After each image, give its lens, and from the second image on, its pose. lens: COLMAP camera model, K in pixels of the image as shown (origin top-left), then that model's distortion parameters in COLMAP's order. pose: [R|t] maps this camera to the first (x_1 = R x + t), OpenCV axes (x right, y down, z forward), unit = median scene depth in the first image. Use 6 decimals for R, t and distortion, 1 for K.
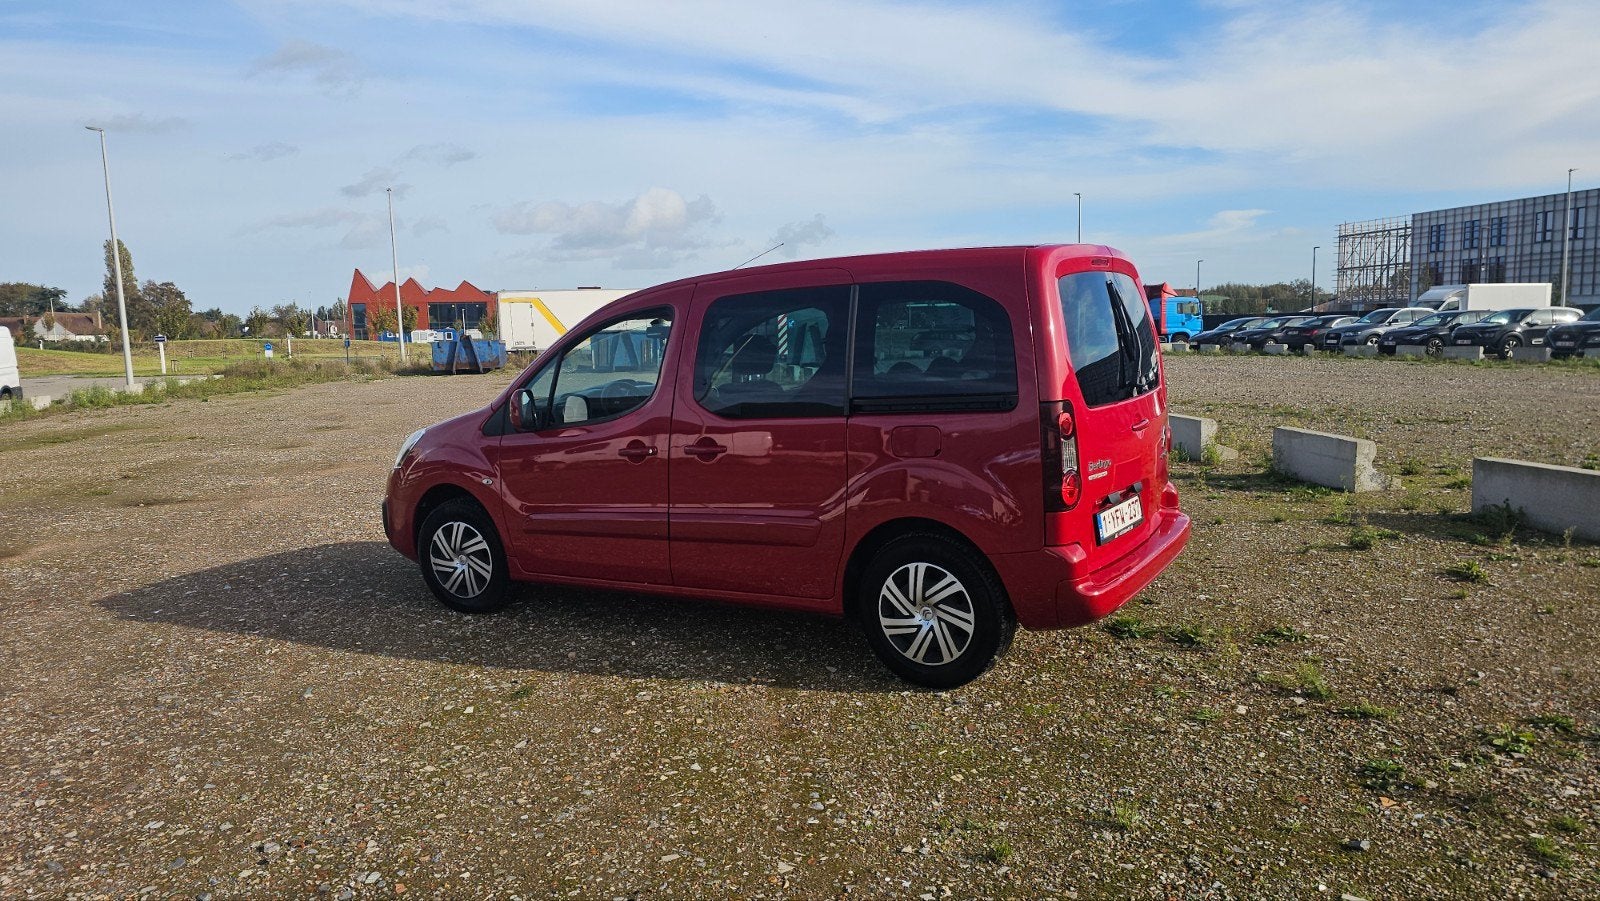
lens RADIAL K [[1083.1, 0, 799.4], [0, 1083.1, 452.0], [0, 0, 1]] dist [0.019048, -0.025596]
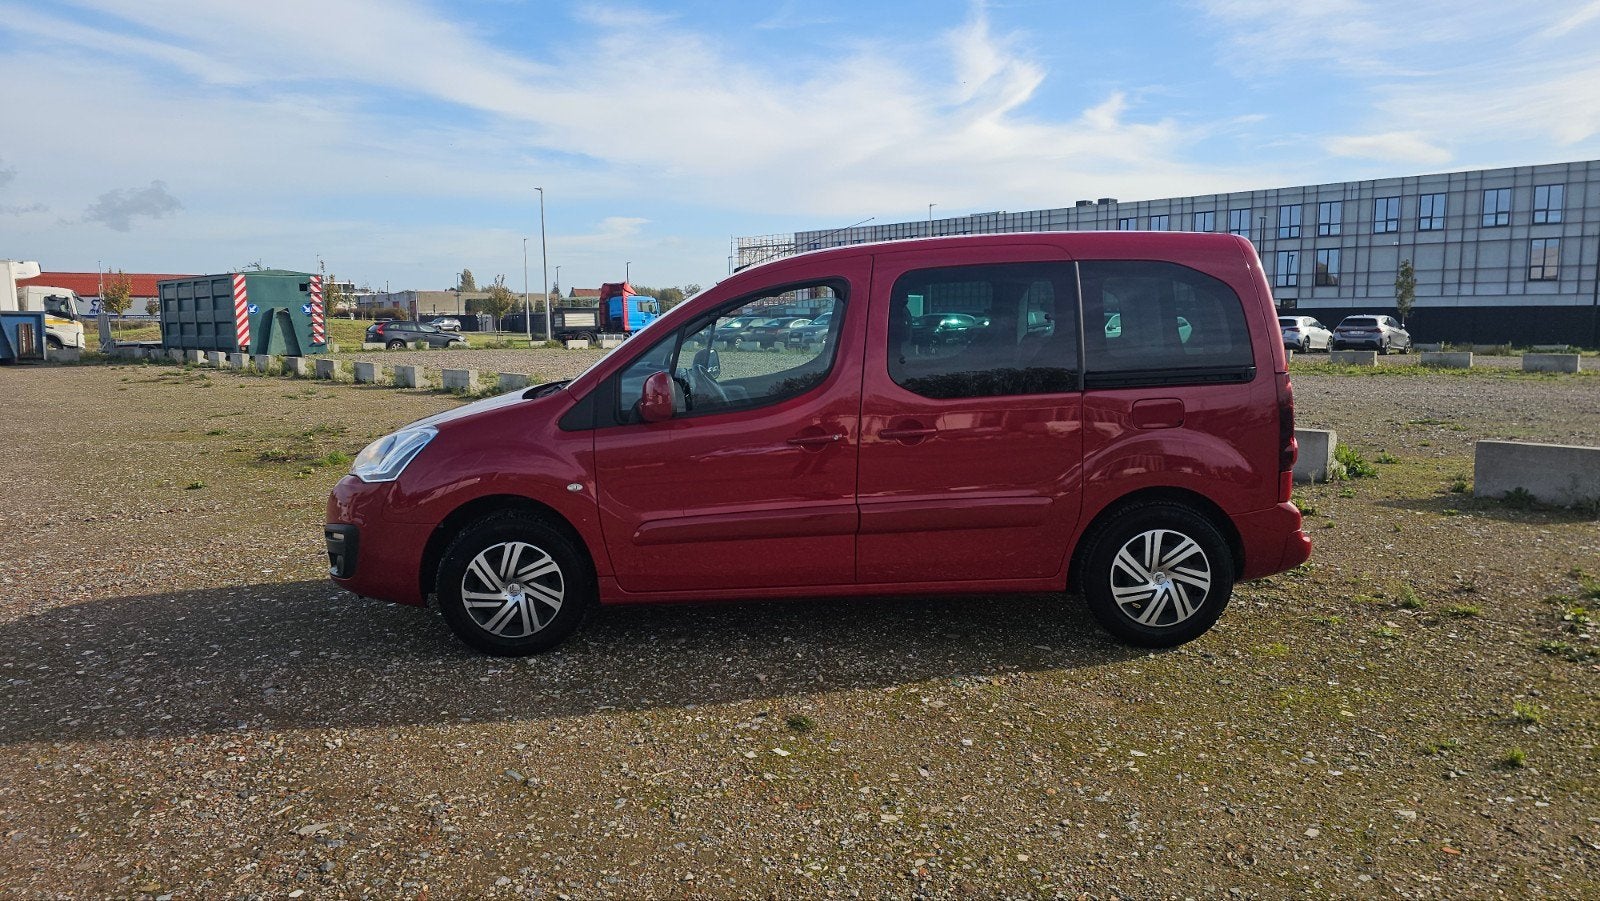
lens RADIAL K [[1083.1, 0, 804.3], [0, 1083.1, 445.4], [0, 0, 1]] dist [0.019048, -0.025596]
pose [[0.833643, -0.039065, 0.550921, -0.618733], [0.041505, 0.999106, 0.008039, -0.001525], [-0.550742, 0.016164, 0.834519, 0.258657]]
